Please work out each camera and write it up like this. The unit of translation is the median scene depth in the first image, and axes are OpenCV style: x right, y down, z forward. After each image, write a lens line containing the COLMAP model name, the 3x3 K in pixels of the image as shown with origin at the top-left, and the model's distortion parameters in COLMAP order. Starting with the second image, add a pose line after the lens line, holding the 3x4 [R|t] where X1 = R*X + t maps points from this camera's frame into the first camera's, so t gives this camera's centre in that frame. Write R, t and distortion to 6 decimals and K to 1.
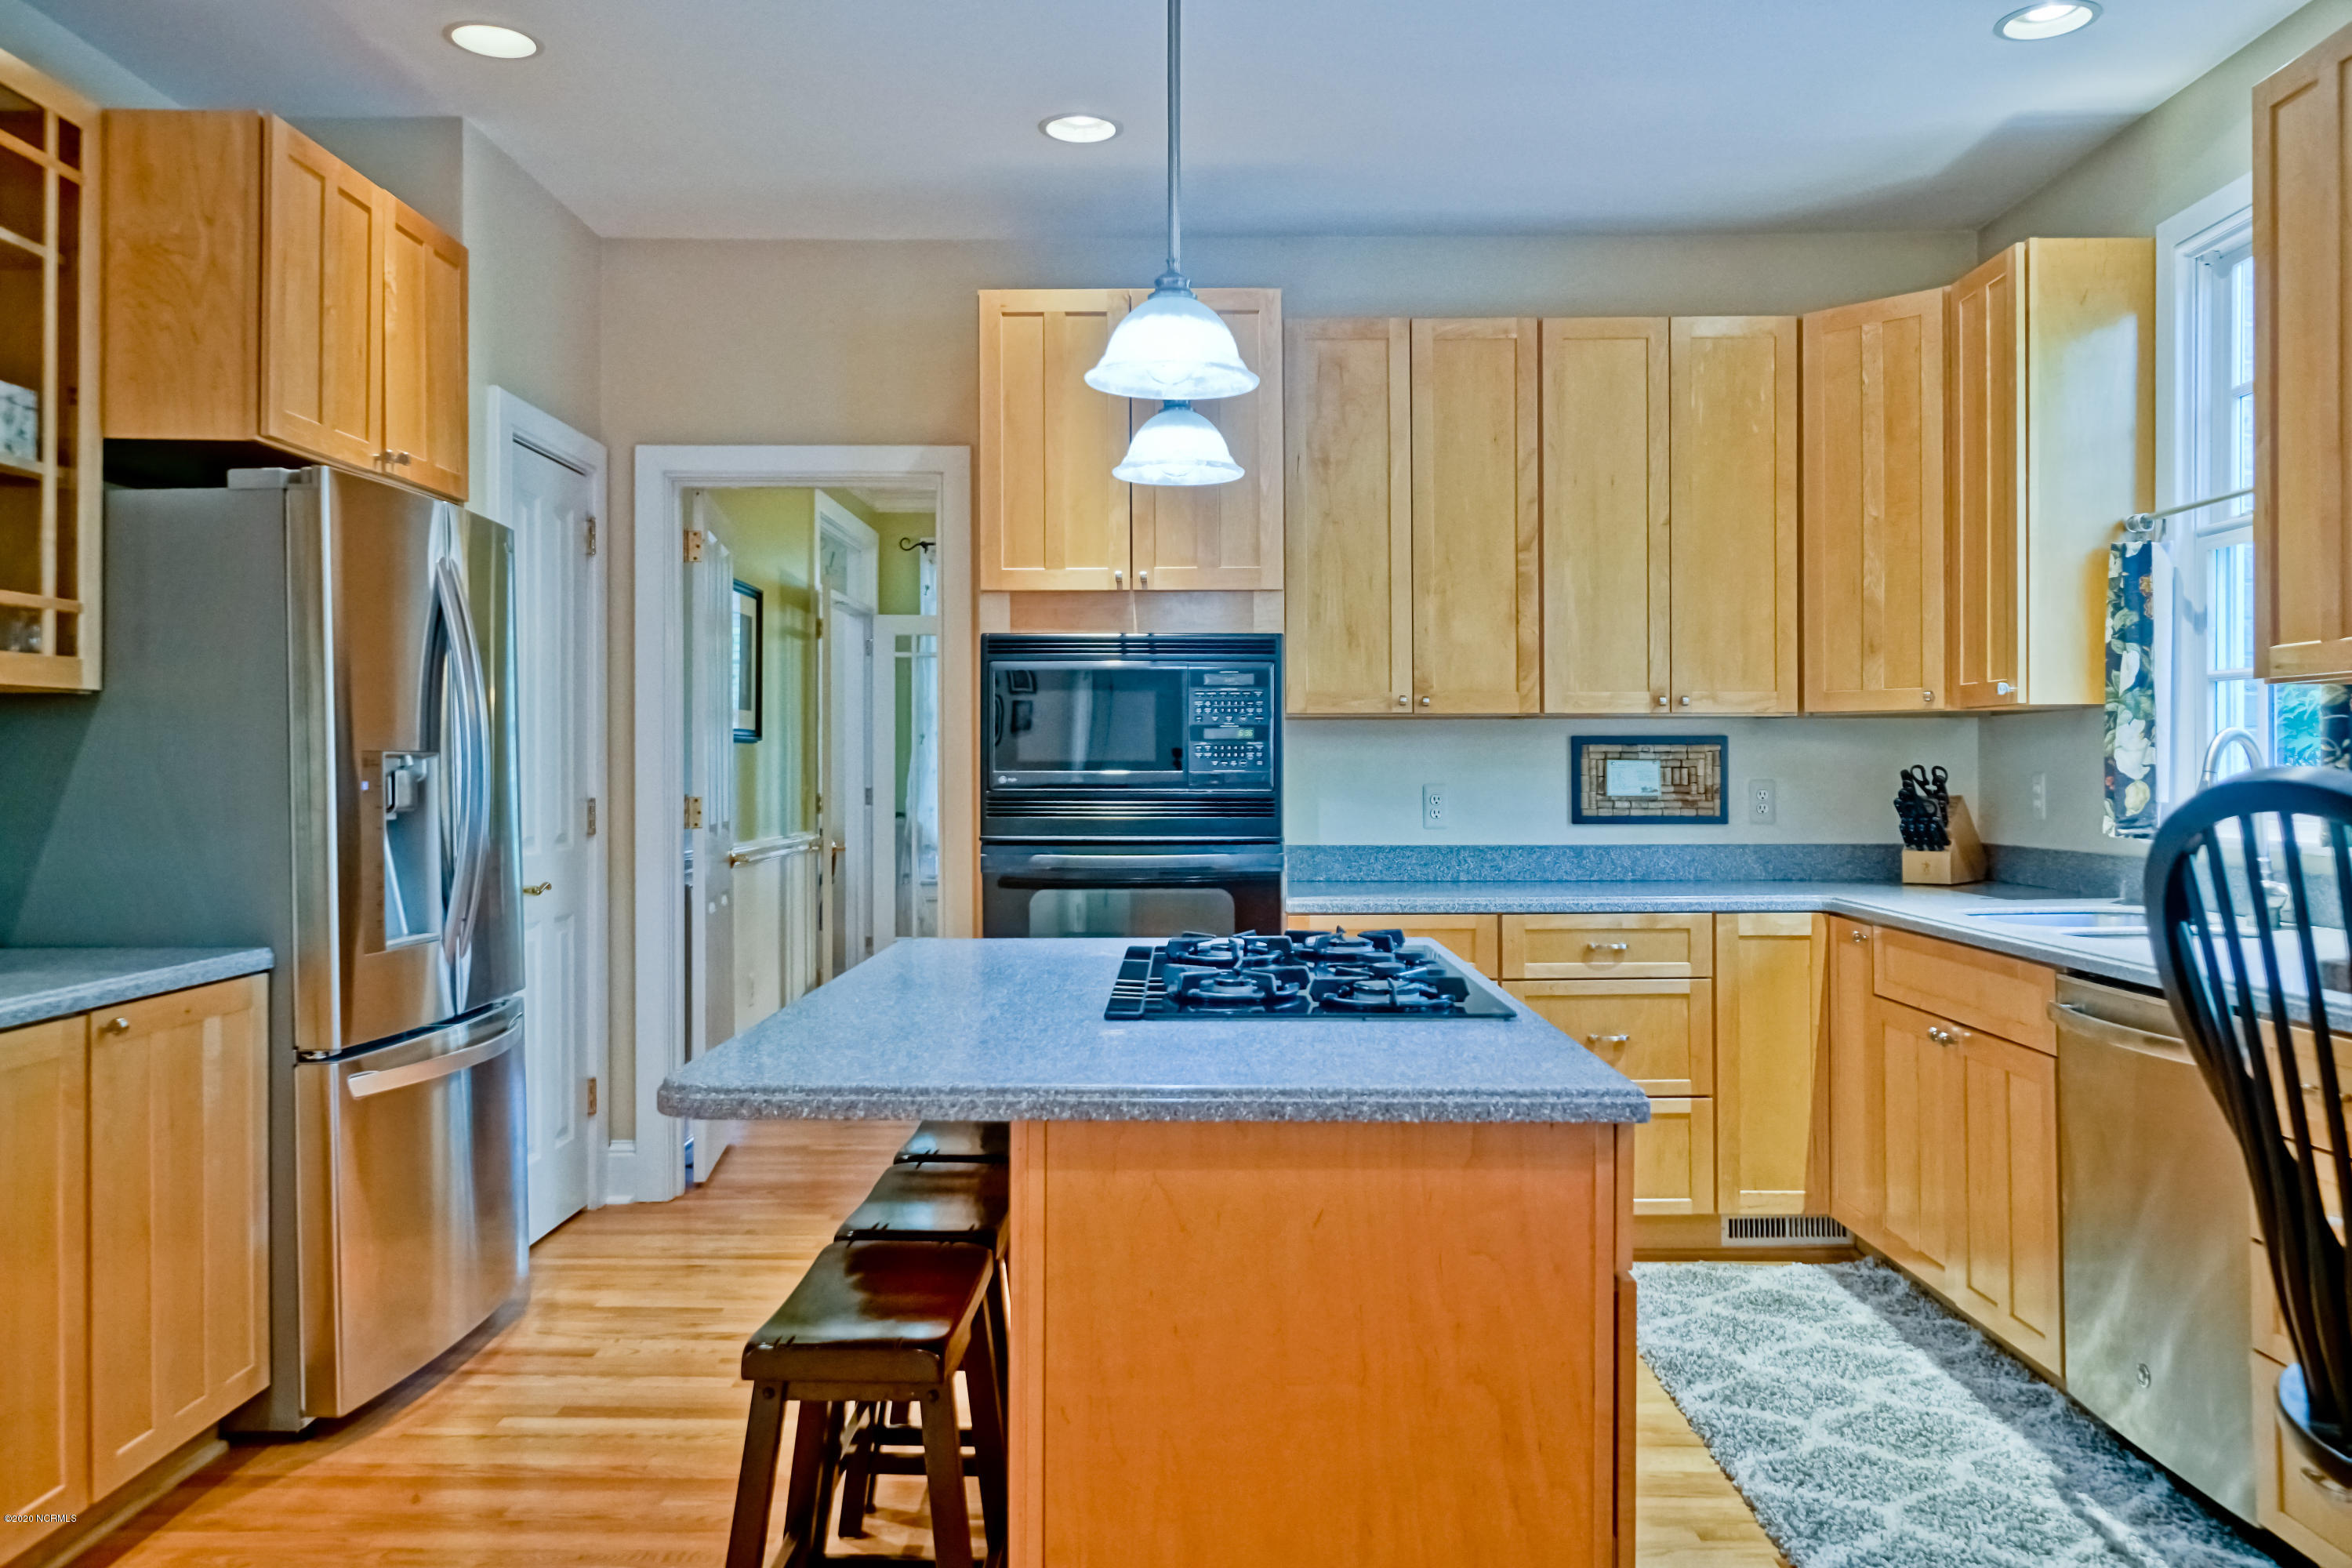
lens RADIAL K [[1797.8, 0, 1176.4], [0, 1797.8, 773.3], [0, 0, 1]] dist [-0.012825, 0.001249]
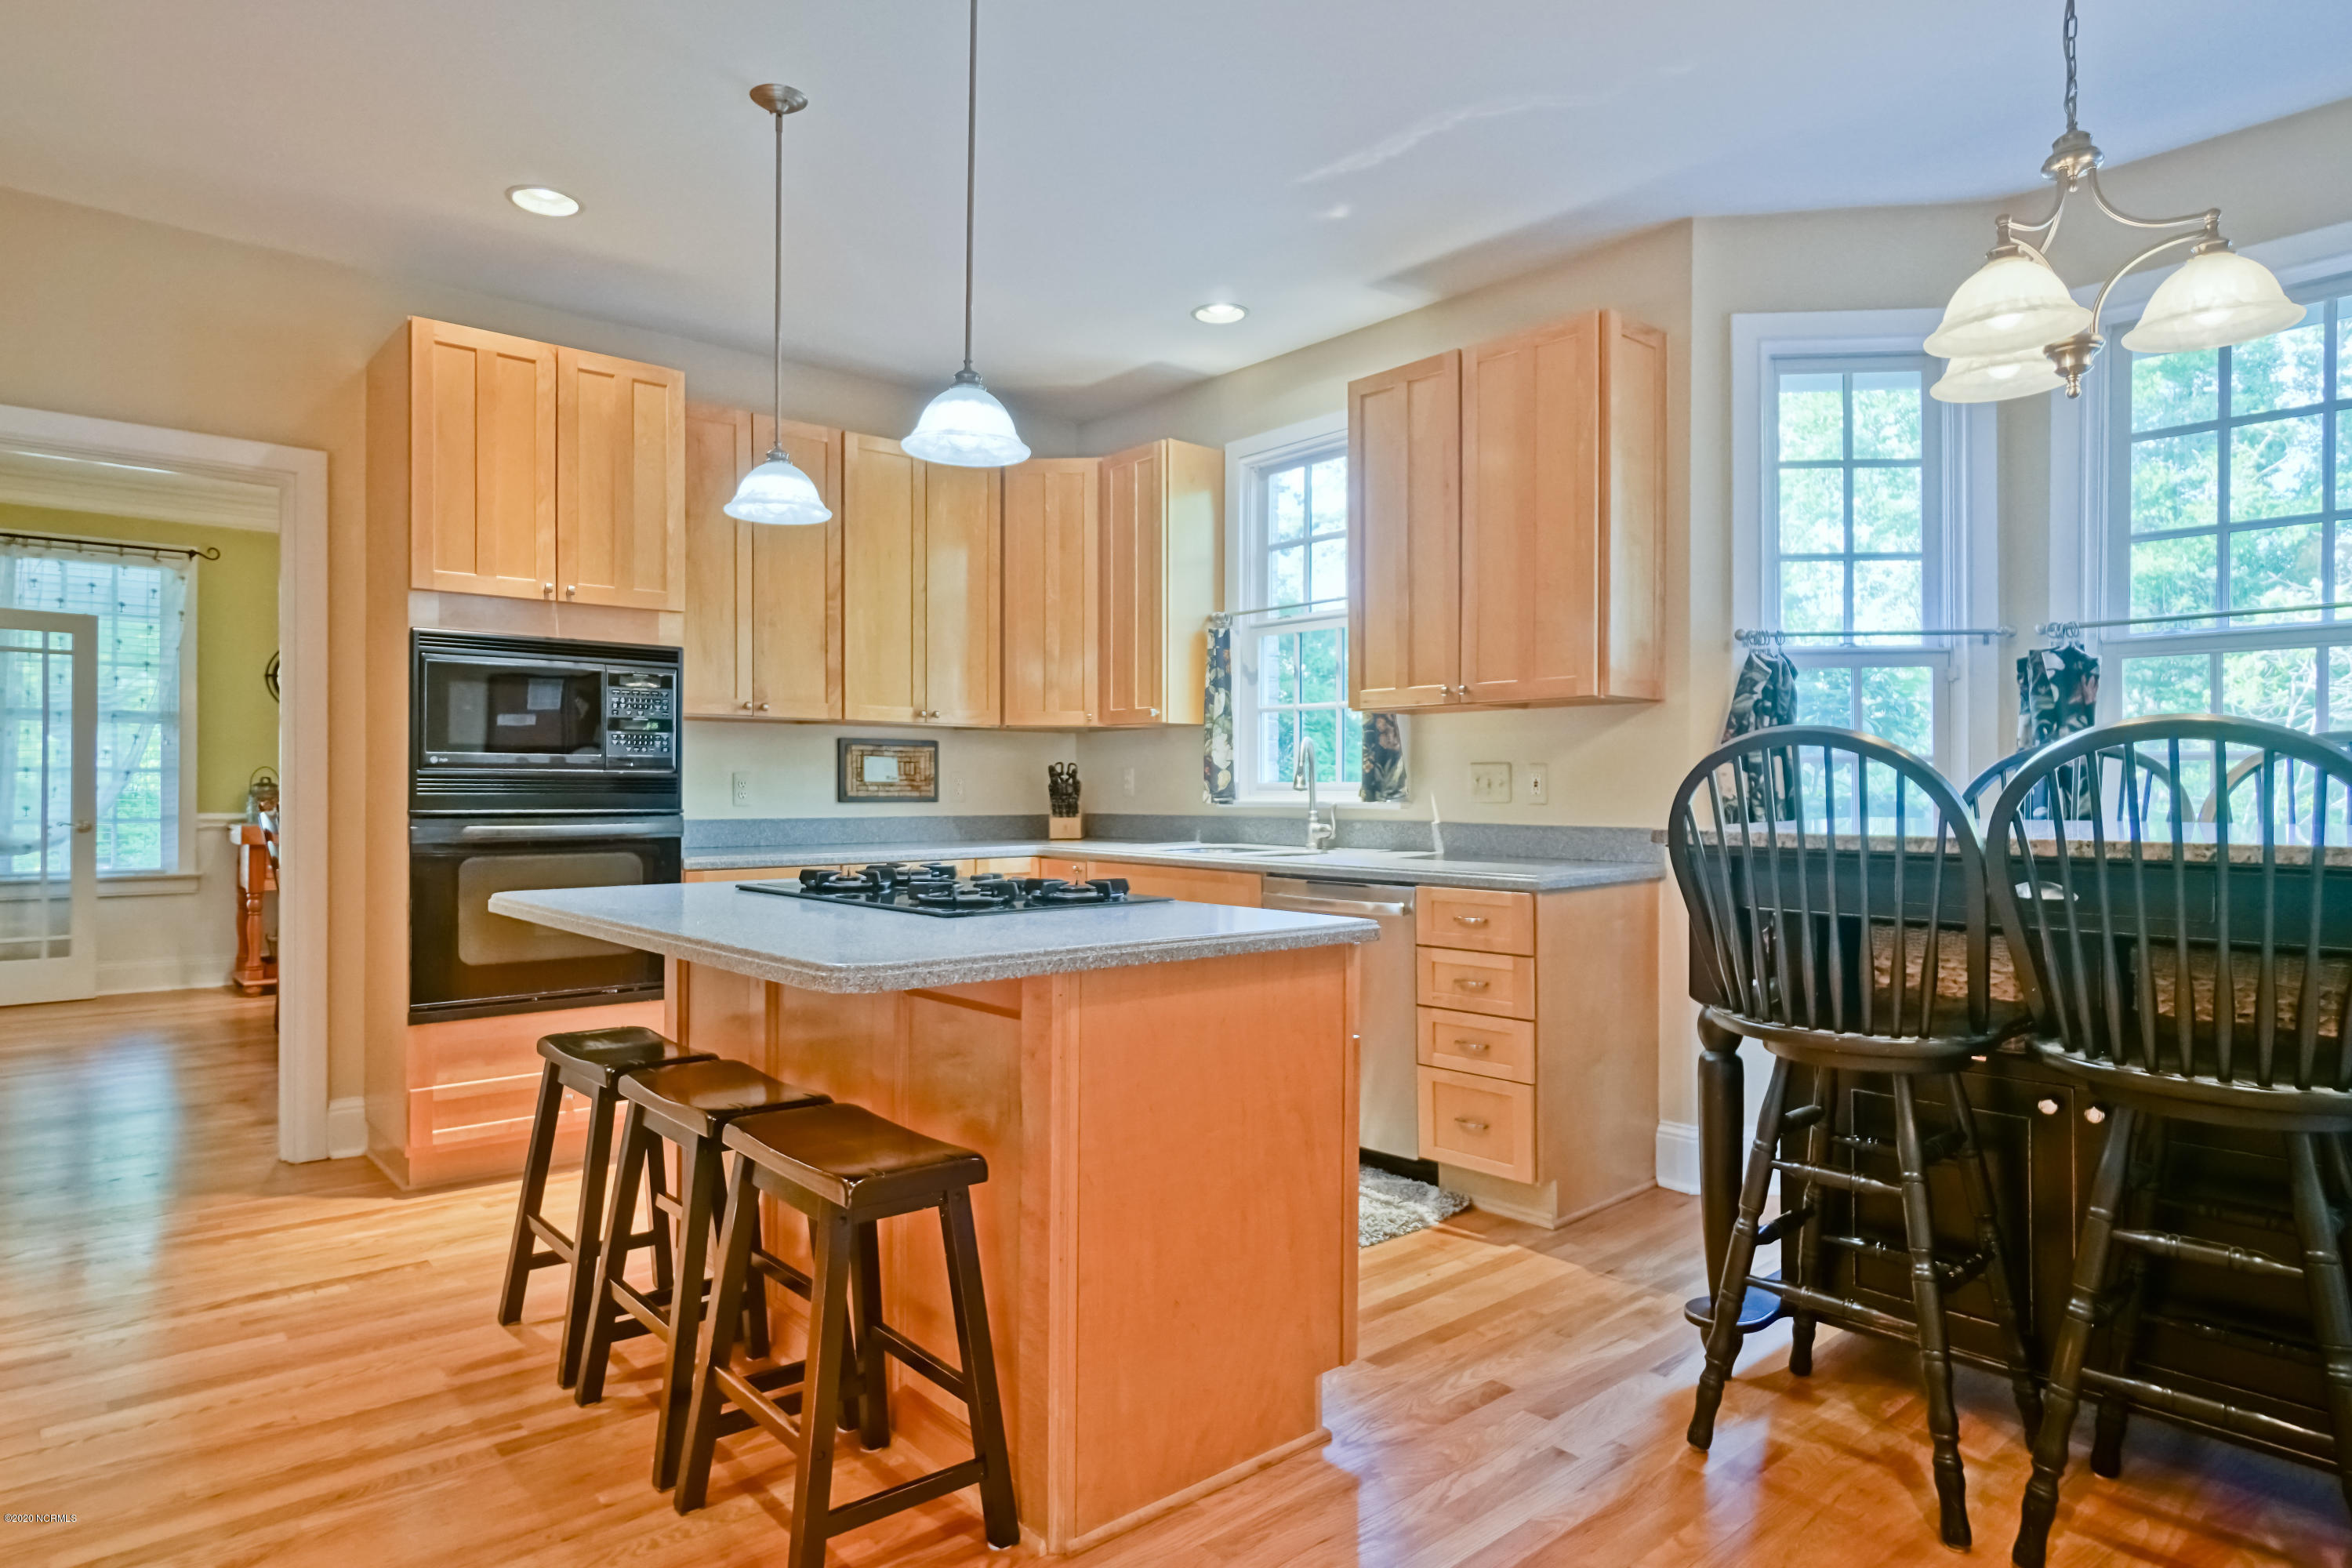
lens RADIAL K [[1346.6, 0, 1177.0], [0, 1346.6, 793.6], [0, 0, 1]] dist [0.002007, 0.004910]
pose [[0.744150, 0.000594, 0.668013, -0.311643], [-0.001274, 0.999999, 0.000529, 0.023429], [-0.668012, -0.001244, 0.744150, 0.070414]]
